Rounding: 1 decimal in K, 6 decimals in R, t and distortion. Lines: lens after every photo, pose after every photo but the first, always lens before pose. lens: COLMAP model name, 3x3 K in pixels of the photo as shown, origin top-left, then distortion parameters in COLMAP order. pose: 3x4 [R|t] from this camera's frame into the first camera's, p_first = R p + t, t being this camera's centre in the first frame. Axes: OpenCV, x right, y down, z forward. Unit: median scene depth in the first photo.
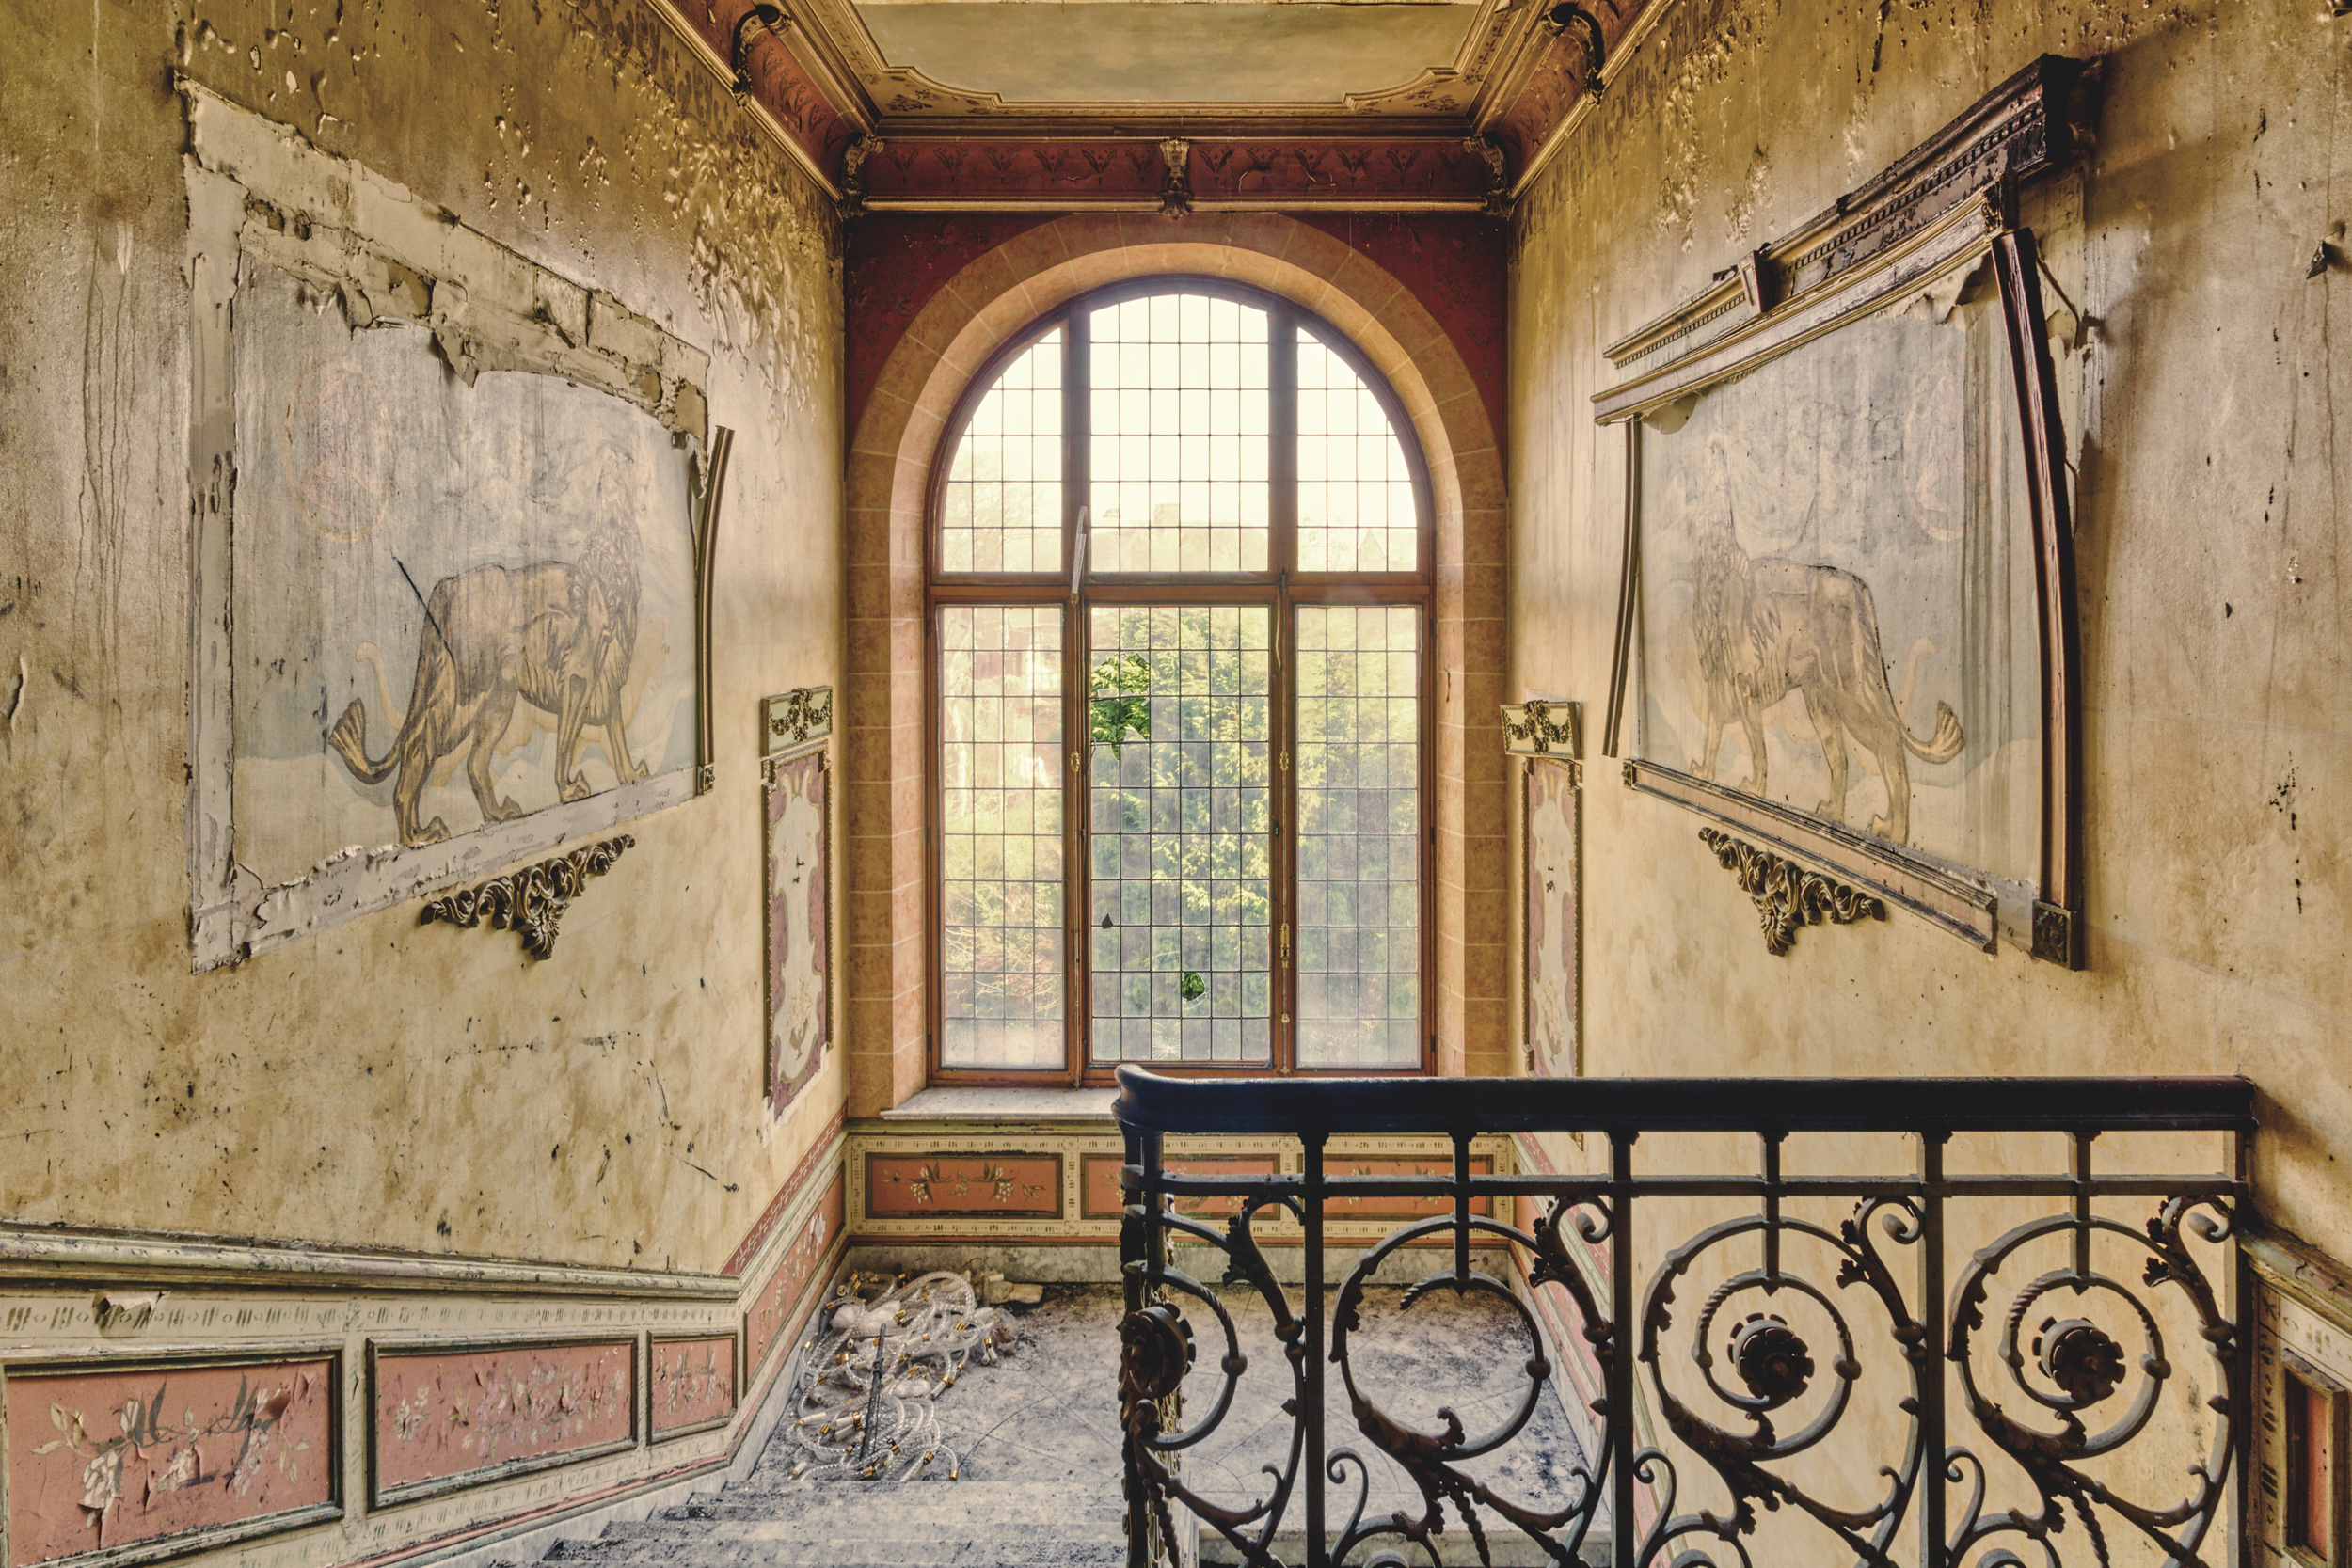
lens RADIAL K [[1355.2, 0, 1118.8], [0, 1355.2, 545.4], [0, 0, 1]] dist [0.002715, -0.003998]
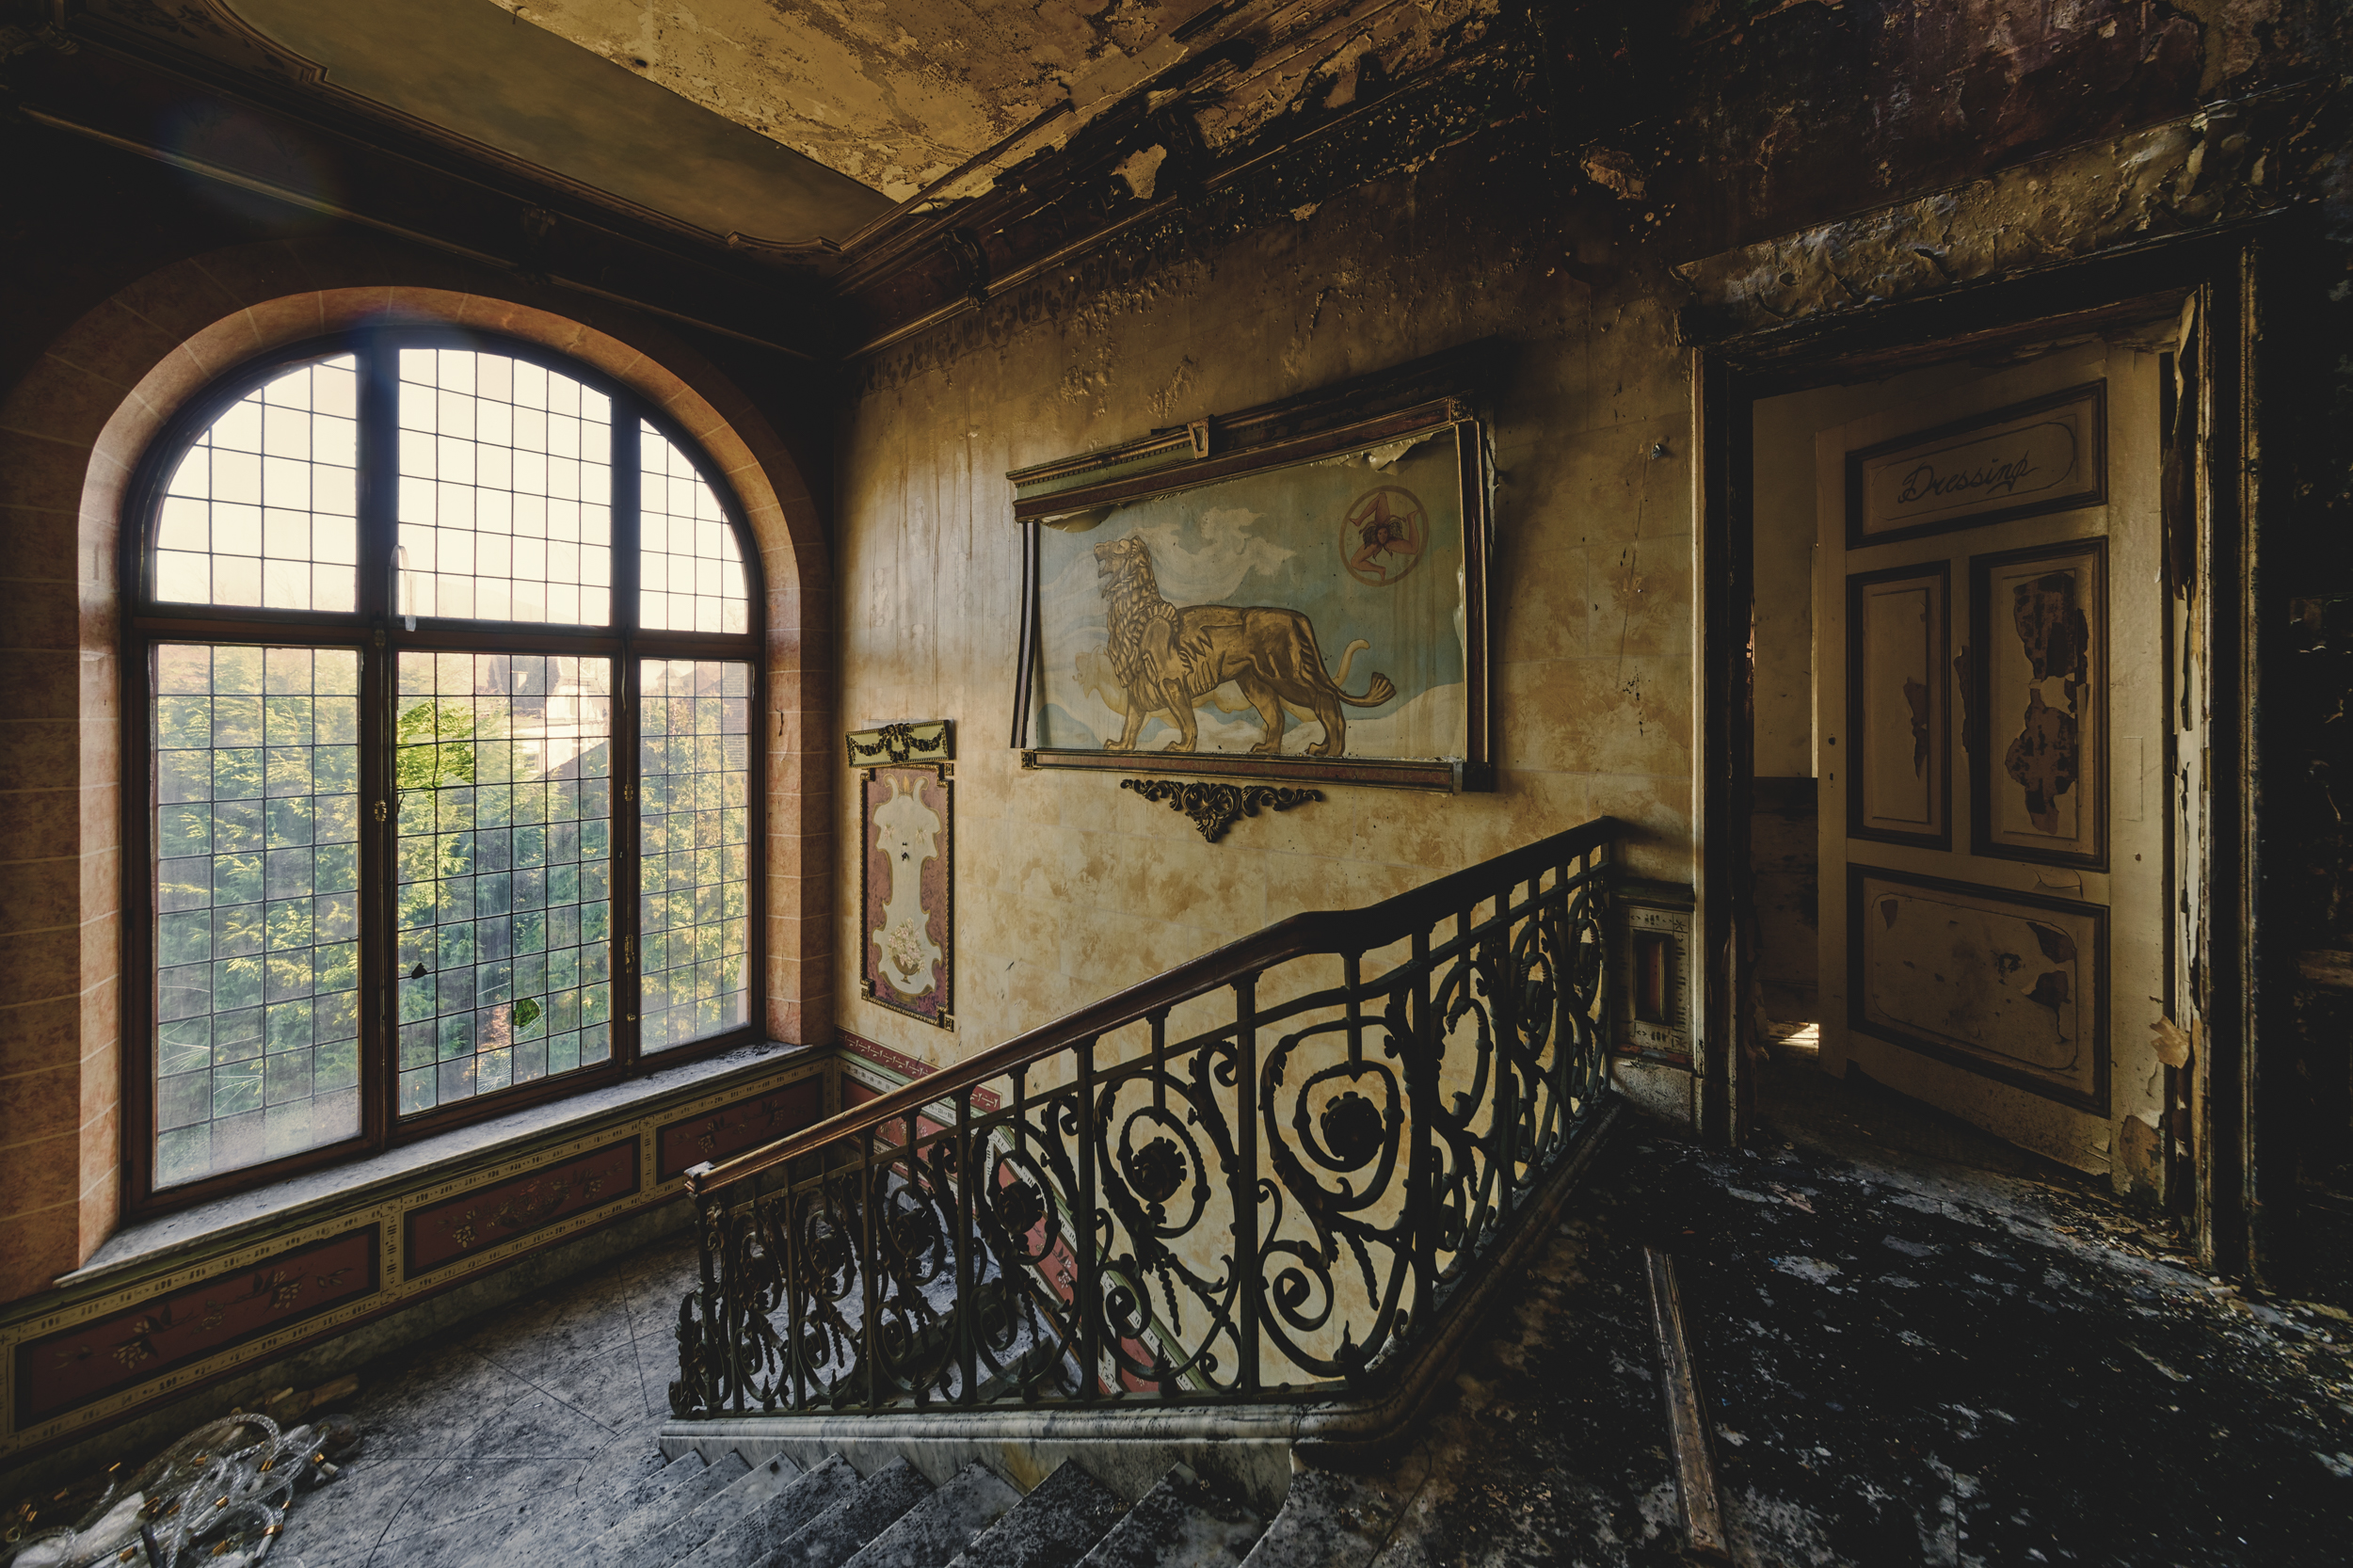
lens RADIAL K [[900.3, 0, 1200.4], [0, 900.3, 673.4], [0, 0, 1]] dist [-0.002709, 0.005278]
pose [[0.609661, 0.029122, 0.792127, -0.244785], [-0.035101, 0.999336, -0.009724, 0.064601], [-0.791885, -0.021876, 0.610278, 0.208124]]
